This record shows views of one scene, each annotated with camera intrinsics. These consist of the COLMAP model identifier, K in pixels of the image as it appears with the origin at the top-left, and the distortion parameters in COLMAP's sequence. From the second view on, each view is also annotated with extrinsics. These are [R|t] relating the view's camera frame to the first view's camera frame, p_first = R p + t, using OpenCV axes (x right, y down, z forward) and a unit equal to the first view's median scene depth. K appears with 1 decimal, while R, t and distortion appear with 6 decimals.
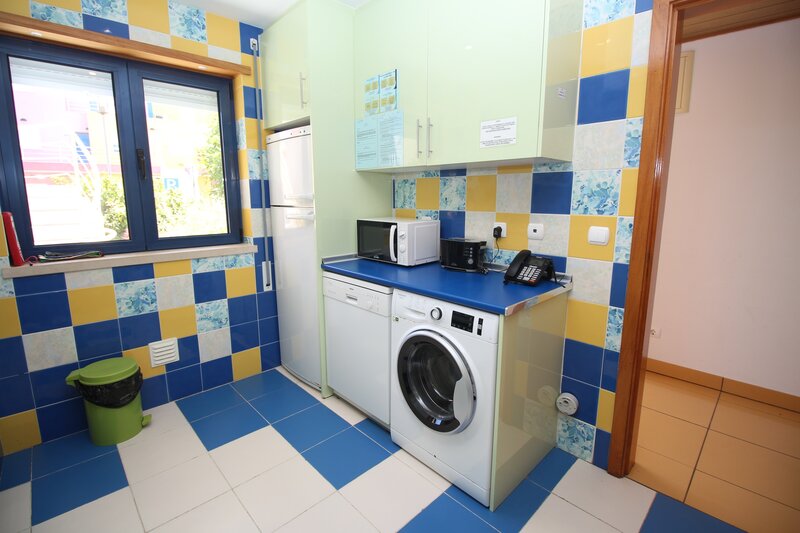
lens RADIAL K [[372.9, 0, 403.0], [0, 372.9, 257.1], [0, 0, 1]] dist [-0.003157, -0.008862]
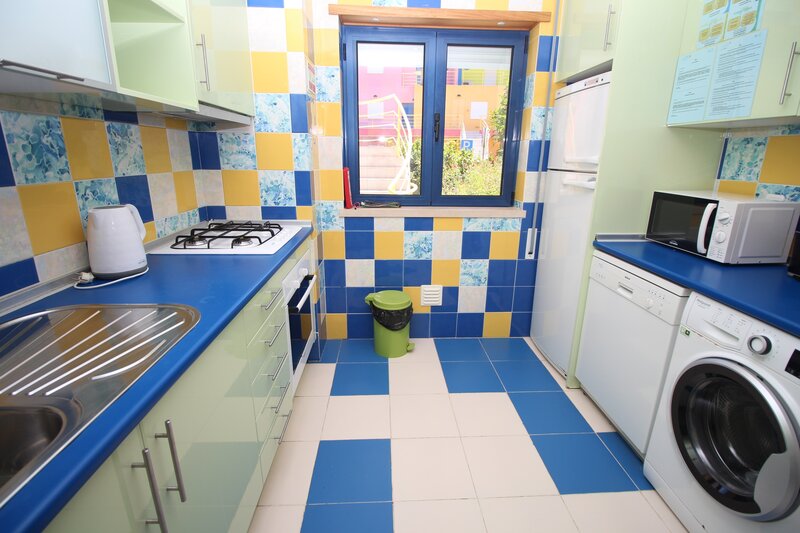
lens RADIAL K [[372.9, 0, 399.1], [0, 372.9, 260.1], [0, 0, 1]] dist [-0.003157, -0.008862]
pose [[0.749675, 0.186860, -0.634879, -0.003627], [-0.118521, 0.981710, 0.148989, -0.013197], [0.651107, -0.036447, 0.758110, 0.064754]]
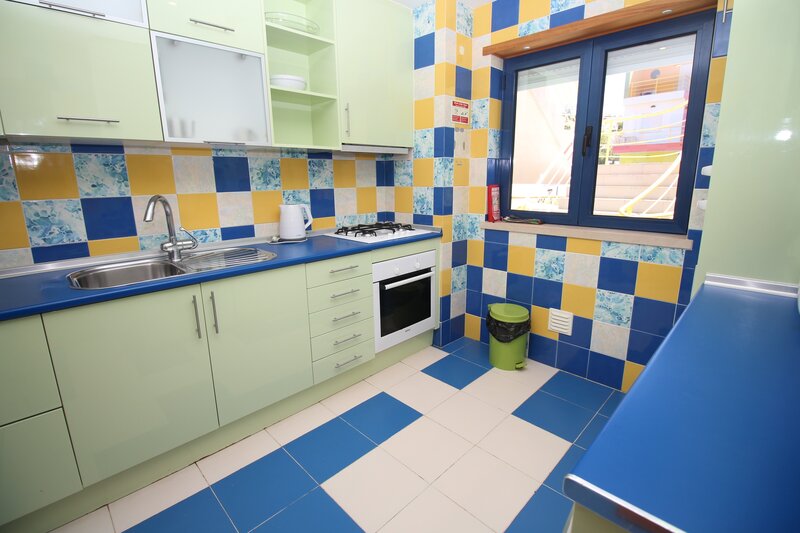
lens RADIAL K [[372.9, 0, 402.0], [0, 372.9, 258.6], [0, 0, 1]] dist [-0.003157, -0.008862]
pose [[0.006086, 0.210618, -0.977549, 0.376848], [-0.149238, 0.966811, 0.207376, -0.075228], [0.988783, 0.144625, 0.037316, 0.511900]]
